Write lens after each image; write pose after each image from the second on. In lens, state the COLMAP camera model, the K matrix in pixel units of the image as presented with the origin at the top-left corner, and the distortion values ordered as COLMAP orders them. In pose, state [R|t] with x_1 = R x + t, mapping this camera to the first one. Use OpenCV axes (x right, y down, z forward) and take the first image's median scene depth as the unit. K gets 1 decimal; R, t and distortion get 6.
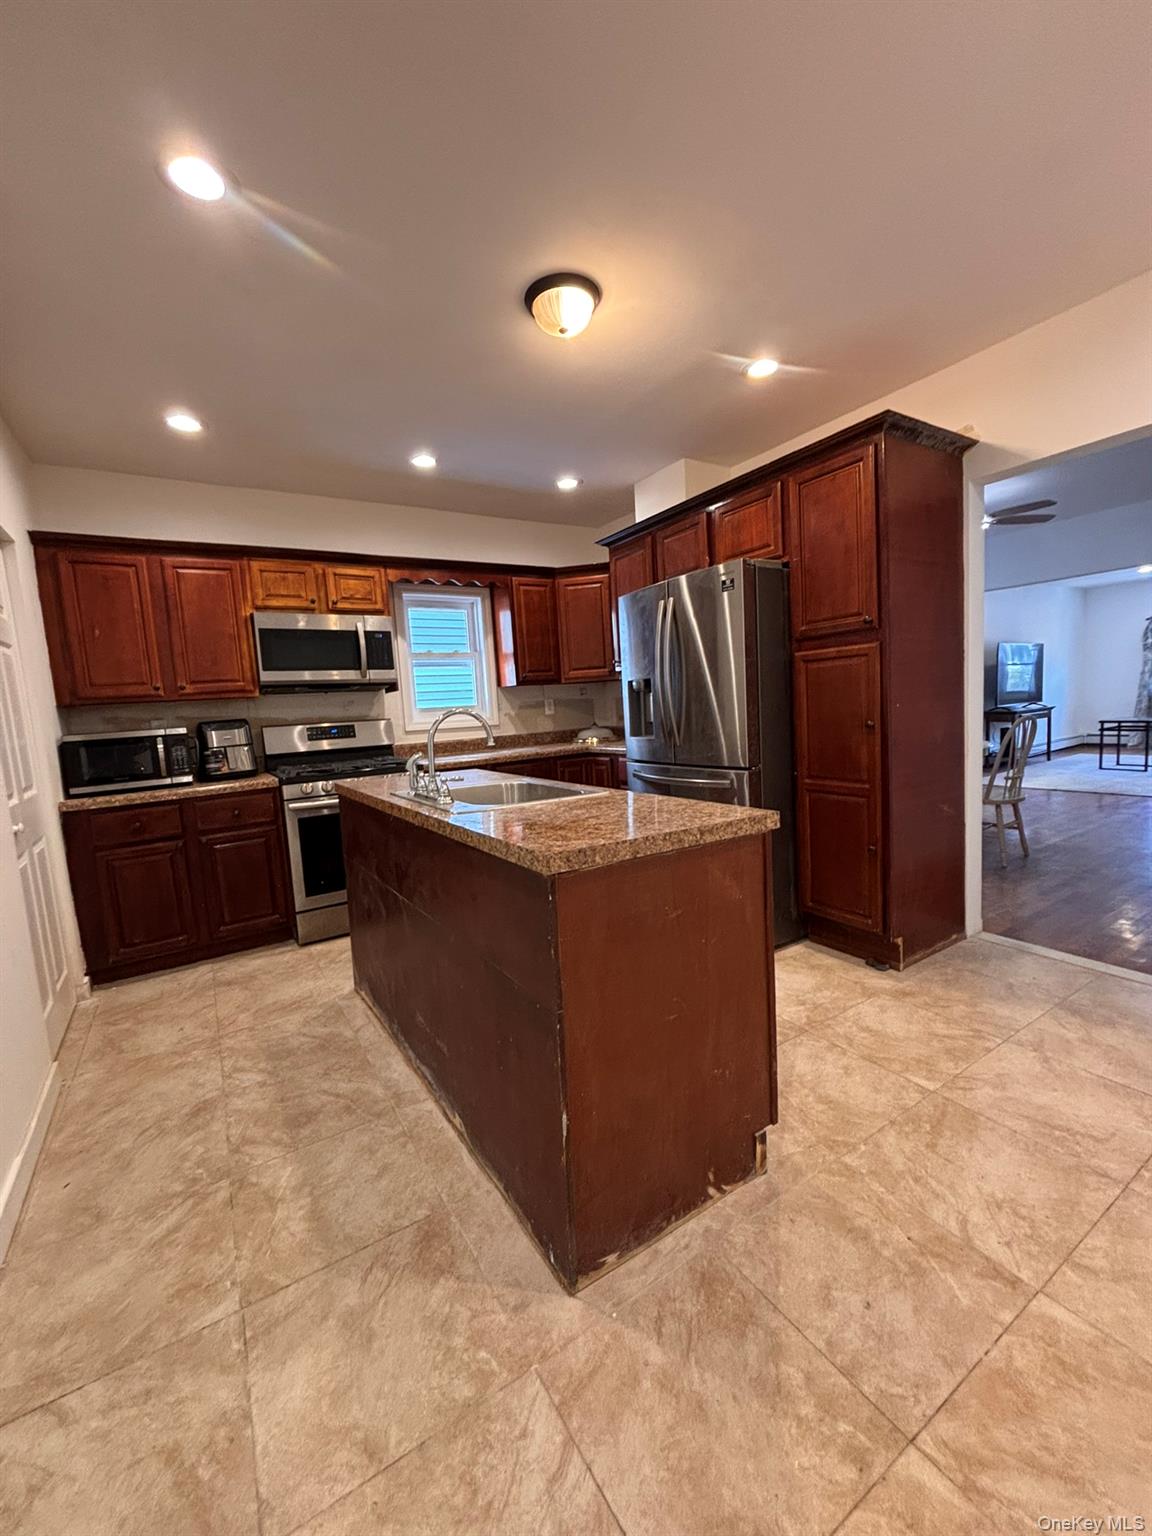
lens RADIAL K [[622.0, 0, 581.6], [0, 622.0, 768.0], [0, 0, 1]] dist [0.006259, -0.002559]
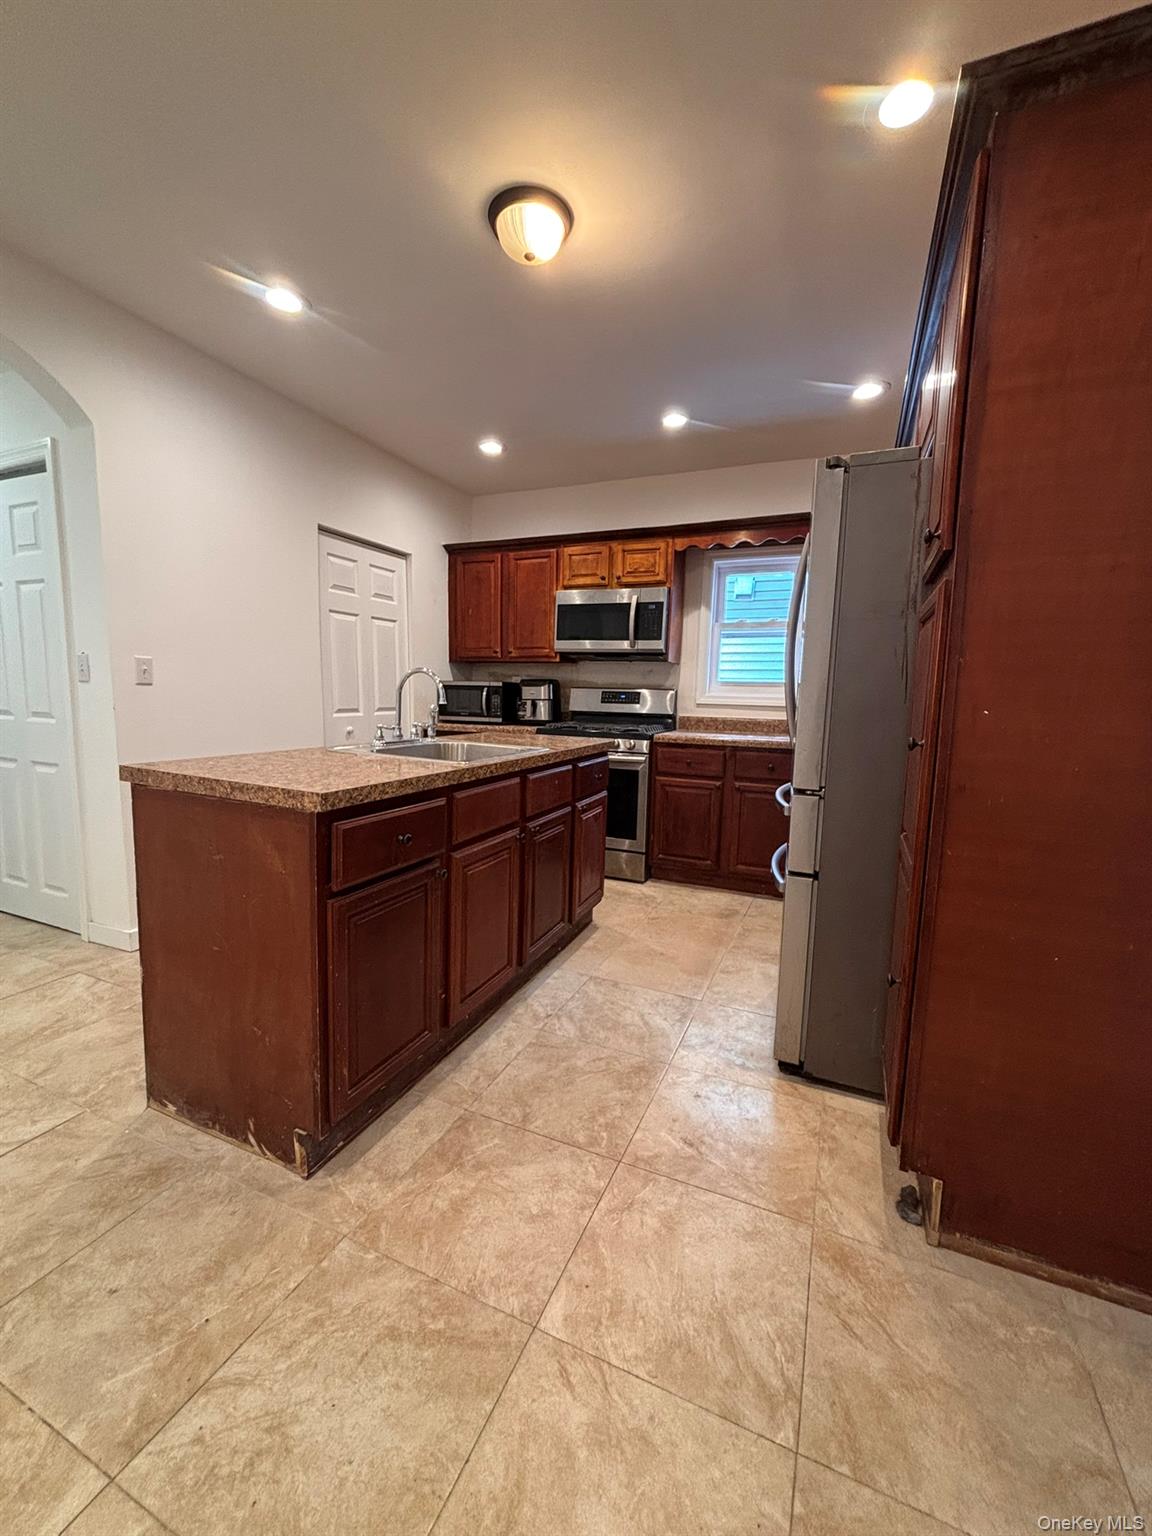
lens RADIAL K [[622.0, 0, 580.2], [0, 622.0, 771.7], [0, 0, 1]] dist [0.006259, -0.002559]
pose [[0.553423, 0.175490, -0.814203, 0.733131], [-0.143982, 0.982992, 0.114003, -0.065458], [0.820361, 0.054139, 0.569277, 0.490644]]
